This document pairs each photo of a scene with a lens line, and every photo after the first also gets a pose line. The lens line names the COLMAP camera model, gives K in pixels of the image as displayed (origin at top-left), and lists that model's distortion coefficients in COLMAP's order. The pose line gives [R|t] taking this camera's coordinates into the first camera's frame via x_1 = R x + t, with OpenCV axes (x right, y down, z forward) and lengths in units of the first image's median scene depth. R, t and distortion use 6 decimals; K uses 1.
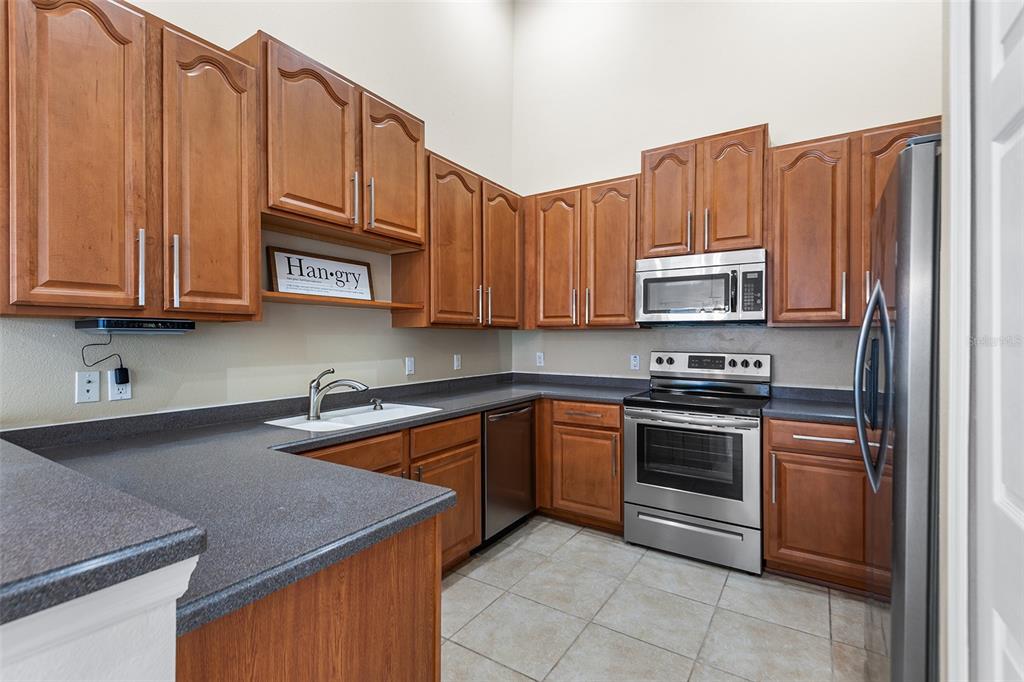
lens RADIAL K [[469.7, 0, 508.7], [0, 469.7, 336.8], [0, 0, 1]] dist [0.020755, -0.011345]
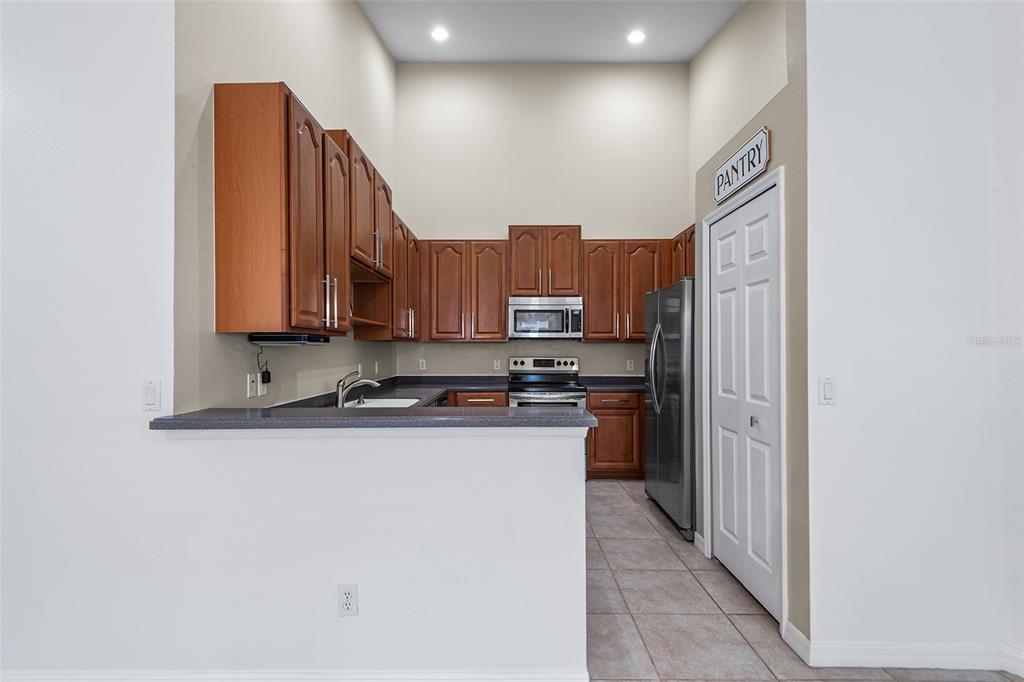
lens RADIAL K [[469.7, 0, 507.0], [0, 469.7, 342.0], [0, 0, 1]] dist [0.020755, -0.011345]
pose [[0.838865, 0.006355, 0.544302, -0.626177], [-0.001353, 0.999953, -0.009590, -0.002785], [-0.544338, 0.007308, 0.838834, -0.304476]]
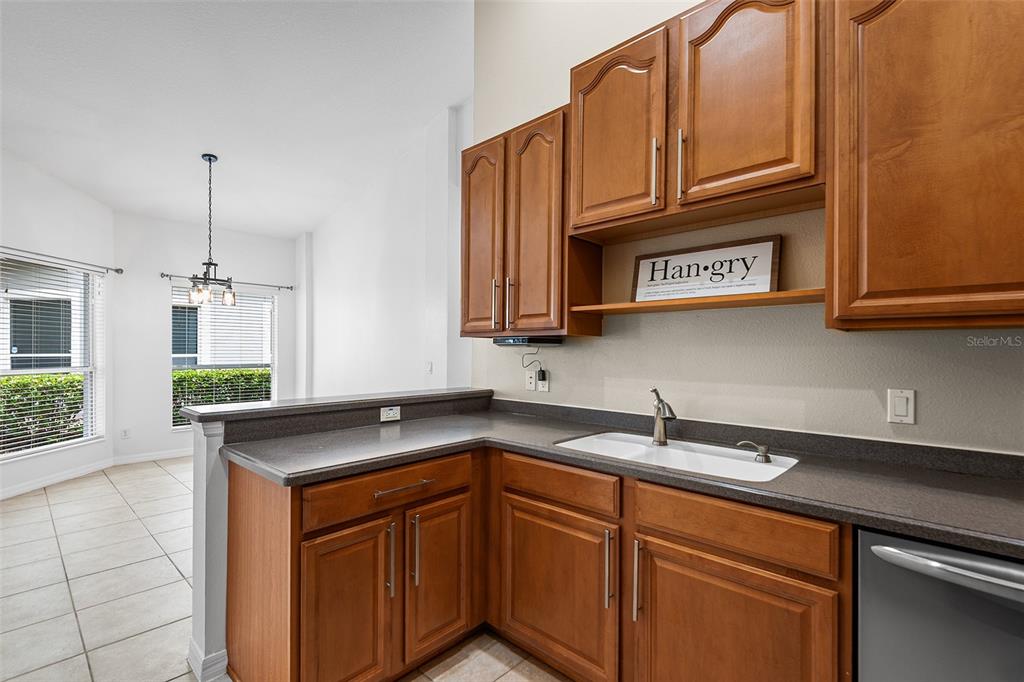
lens RADIAL K [[469.7, 0, 508.6], [0, 469.7, 346.4], [0, 0, 1]] dist [0.020755, -0.011345]
pose [[-0.190706, -0.000042, -0.981647, 0.408361], [0.005242, 0.999986, -0.001062, -0.004232], [0.981633, -0.005348, -0.190703, 0.752110]]
